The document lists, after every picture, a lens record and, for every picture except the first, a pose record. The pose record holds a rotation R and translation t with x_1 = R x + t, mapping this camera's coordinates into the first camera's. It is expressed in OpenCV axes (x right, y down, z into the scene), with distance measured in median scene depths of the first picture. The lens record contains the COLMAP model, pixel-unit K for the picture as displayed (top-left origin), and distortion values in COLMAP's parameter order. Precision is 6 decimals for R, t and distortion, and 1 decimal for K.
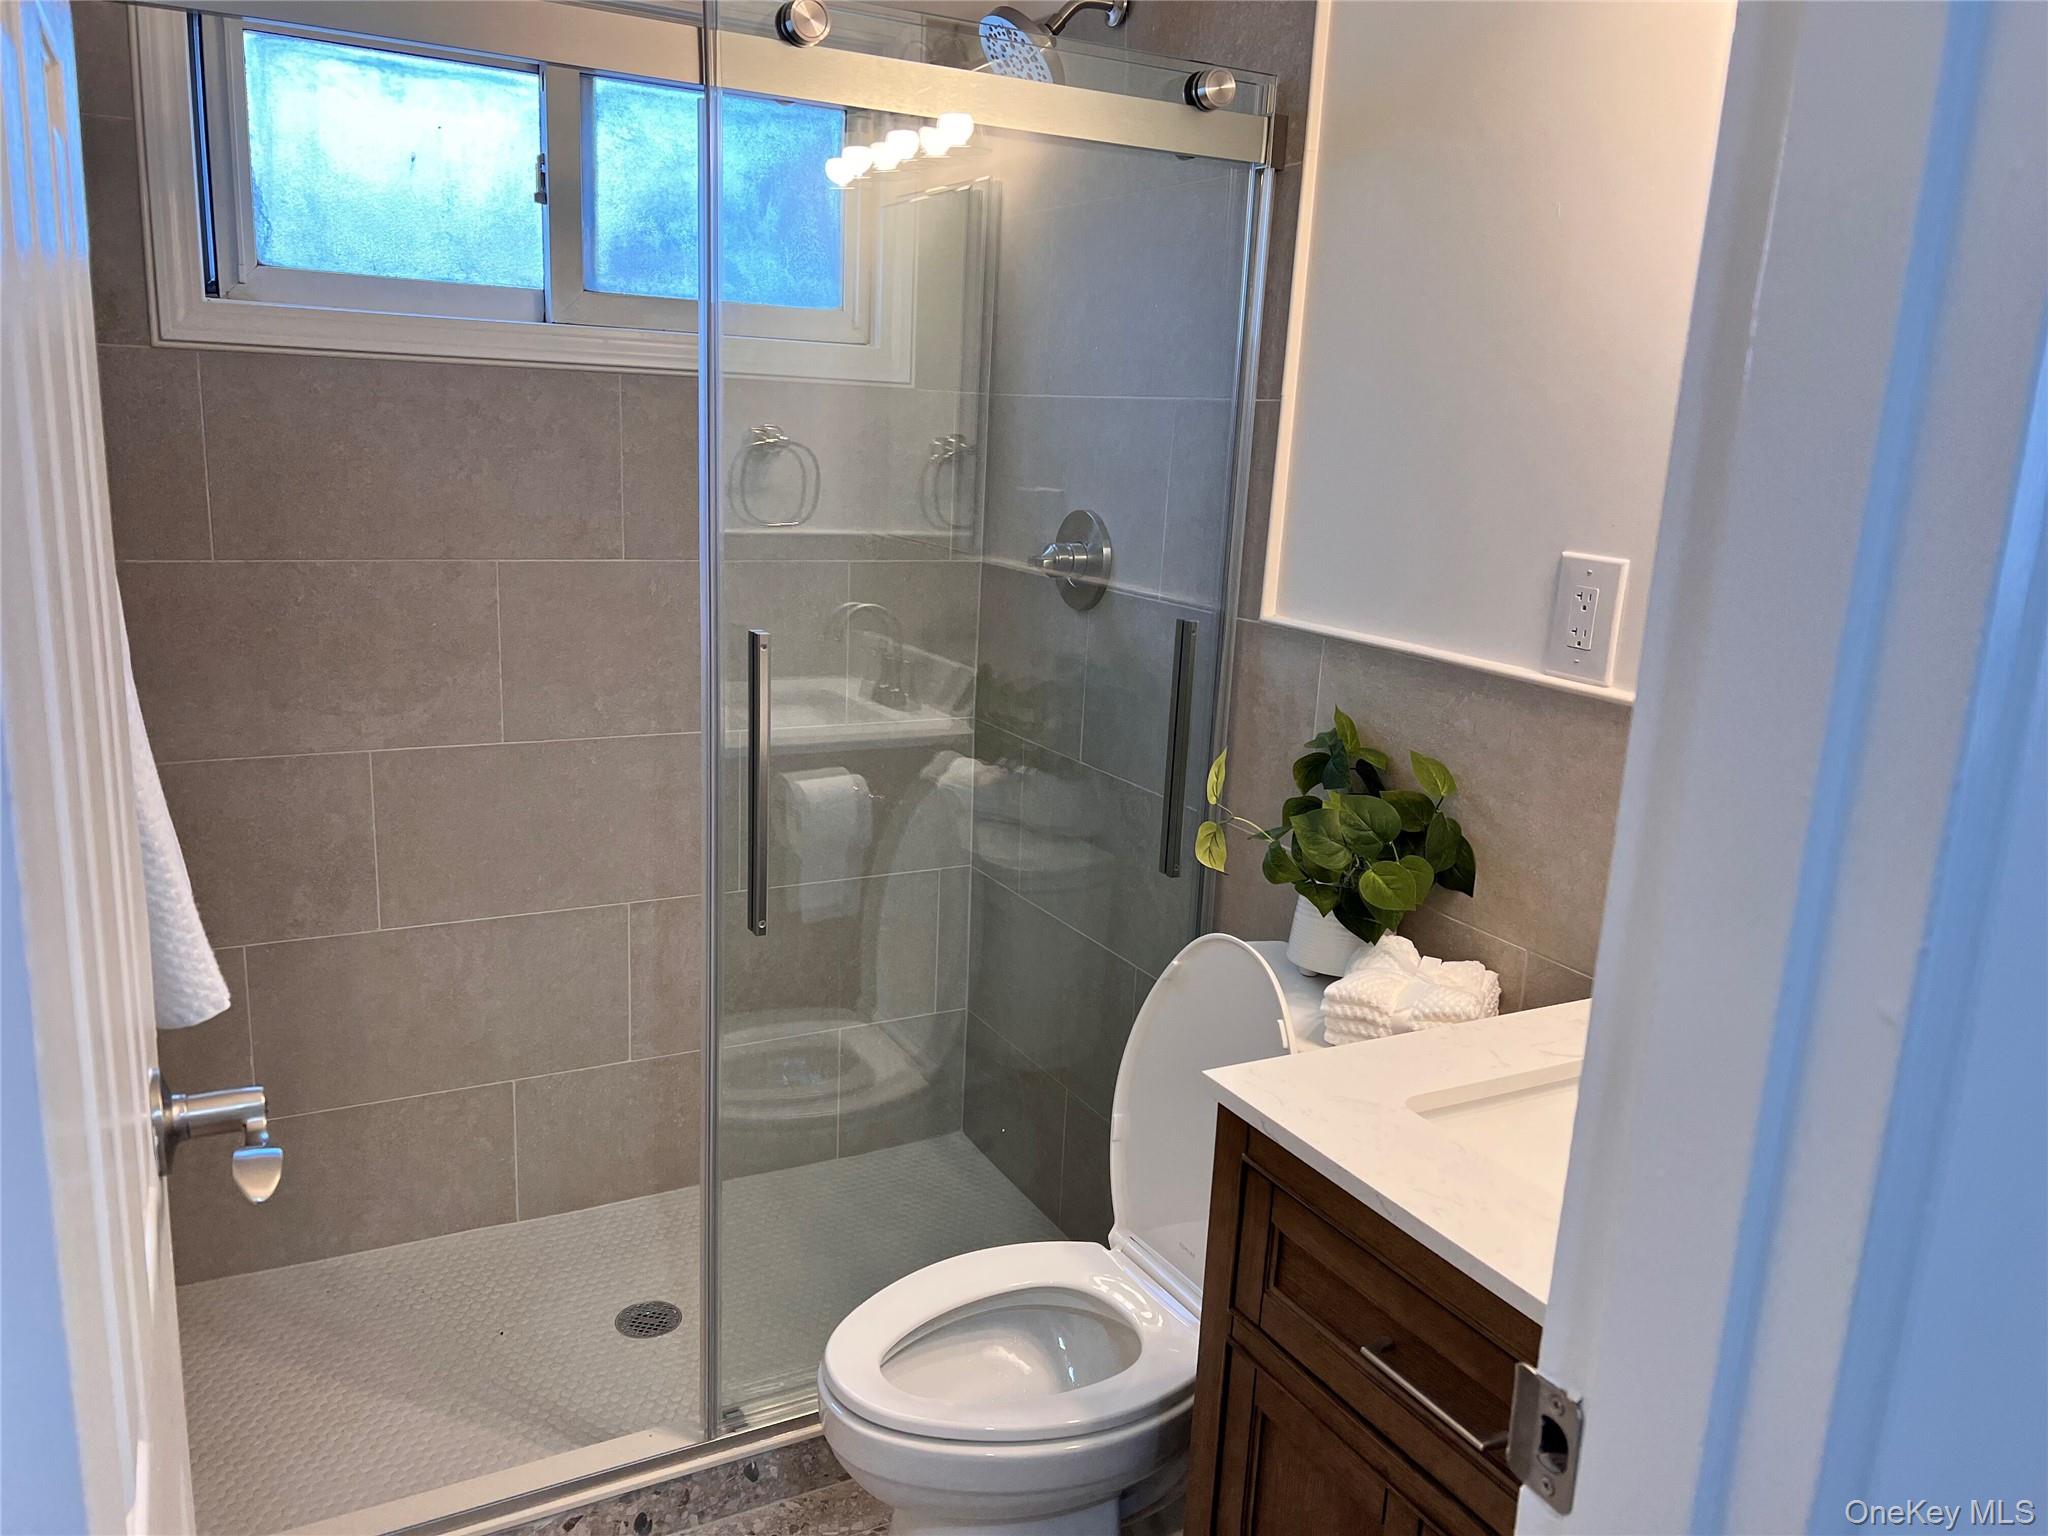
lens RADIAL K [[1543.1, 0, 1028.2], [0, 1543.1, 770.3], [0, 0, 1]] dist [0.055436, -0.058641]
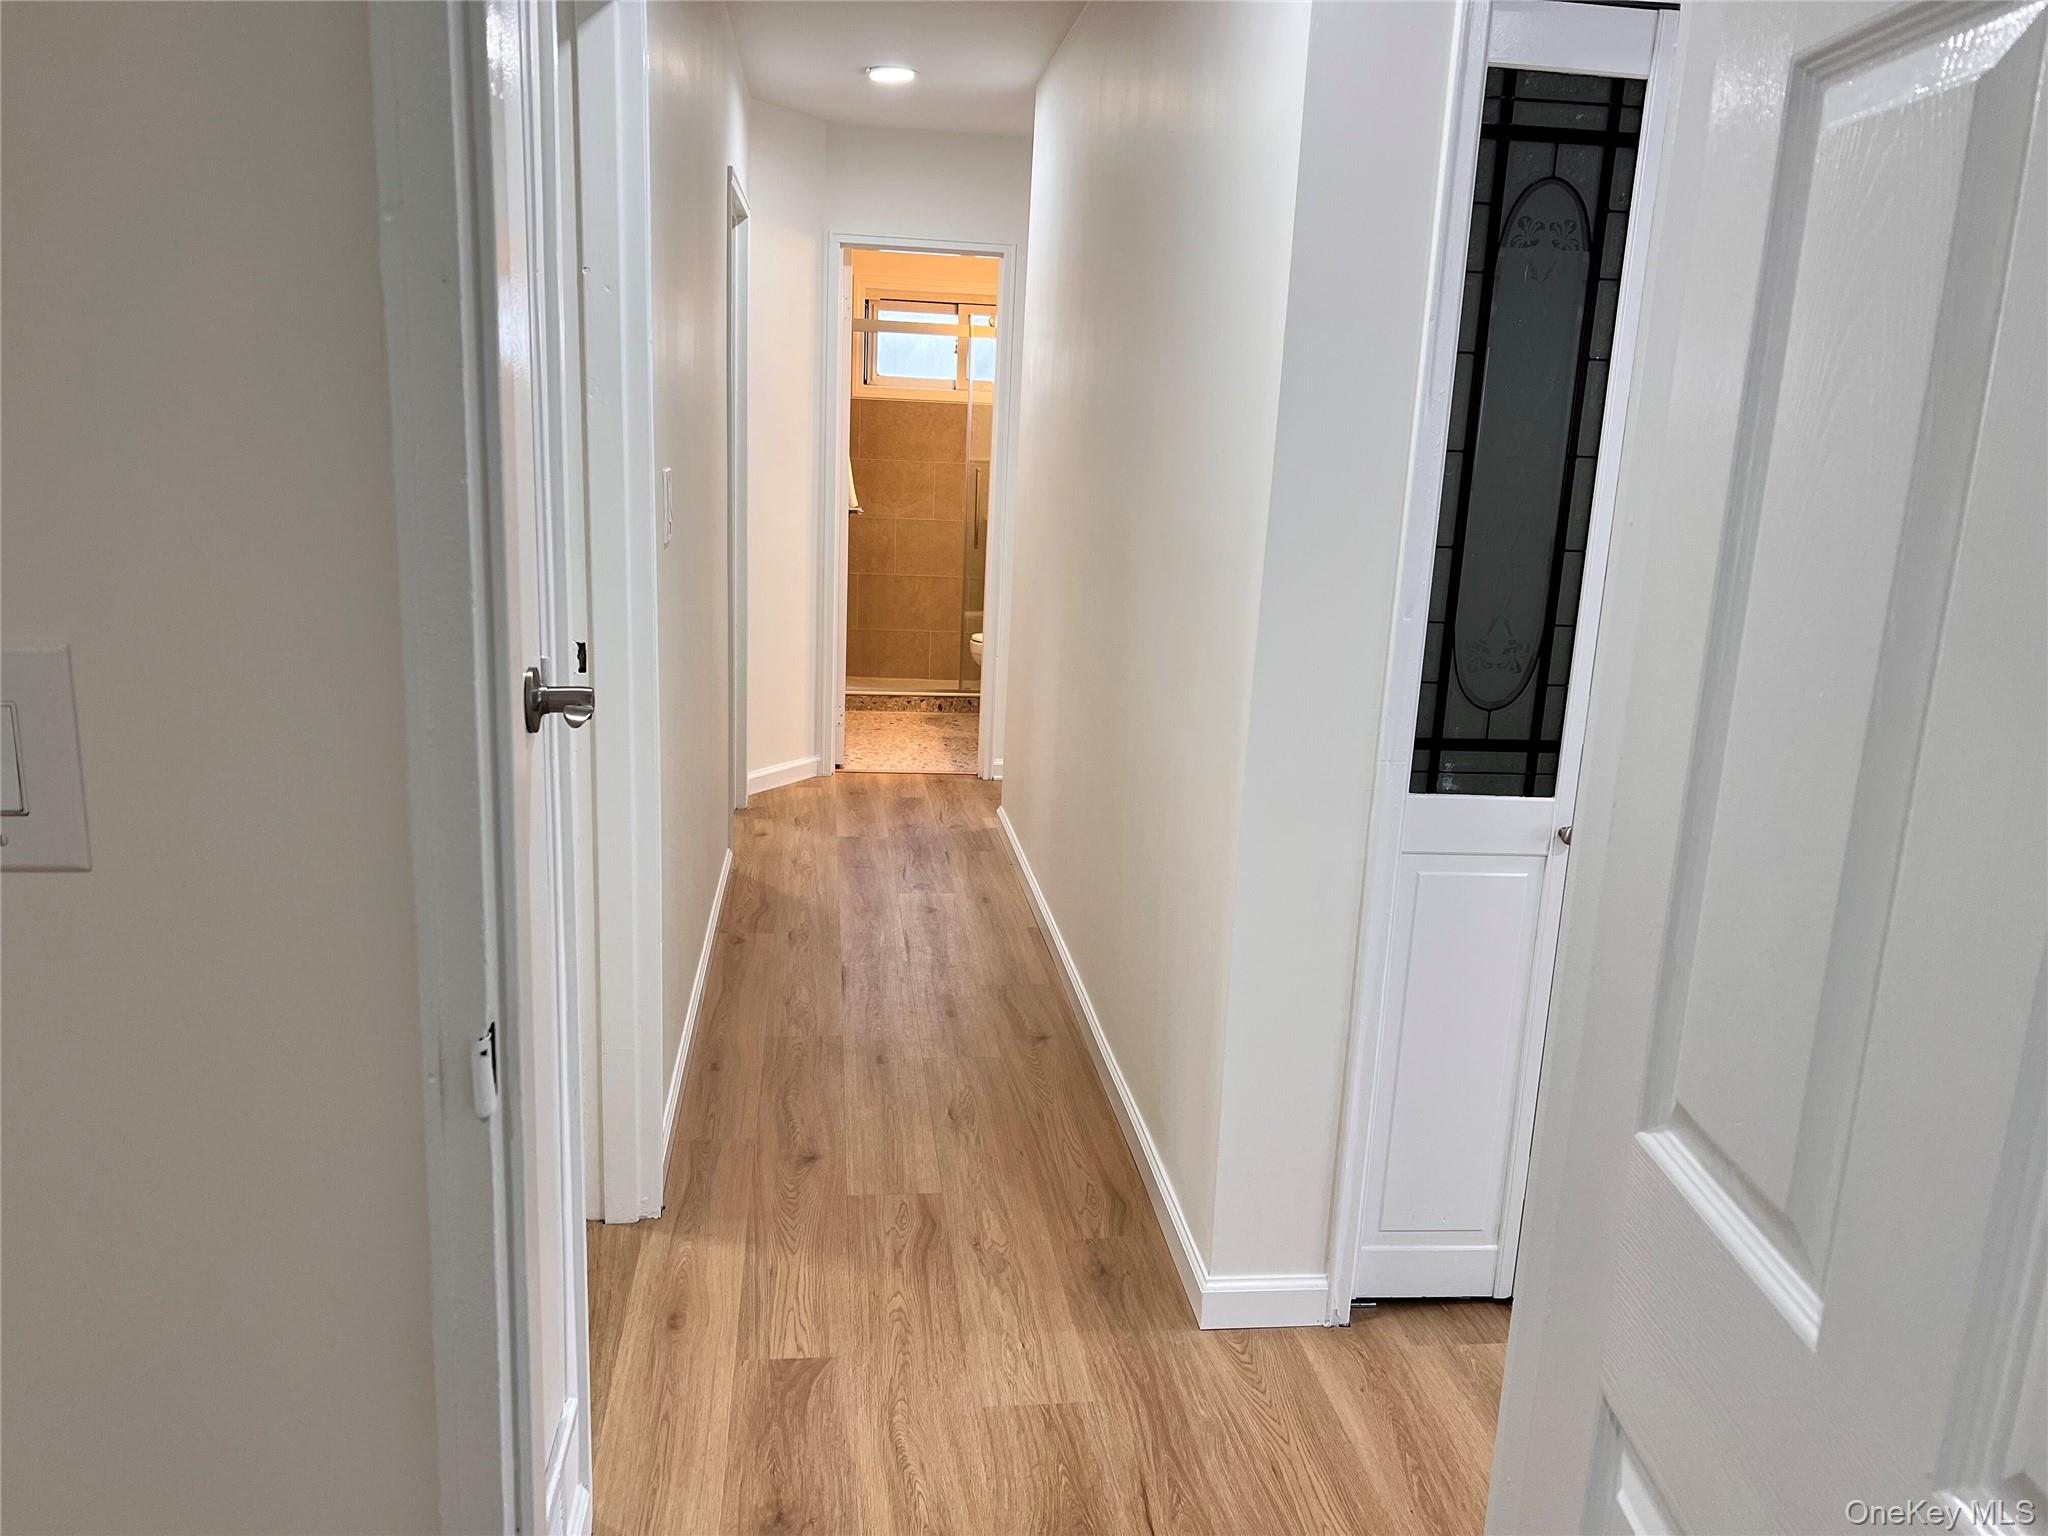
lens RADIAL K [[1543.1, 0, 1020.1], [0, 1543.1, 770.1], [0, 0, 1]] dist [0.055436, -0.058641]
pose [[0.933882, 0.079591, -0.348612, 1.042554], [-0.081982, 0.996602, 0.007914, 0.487611], [0.348058, 0.021190, 0.937234, -2.037033]]
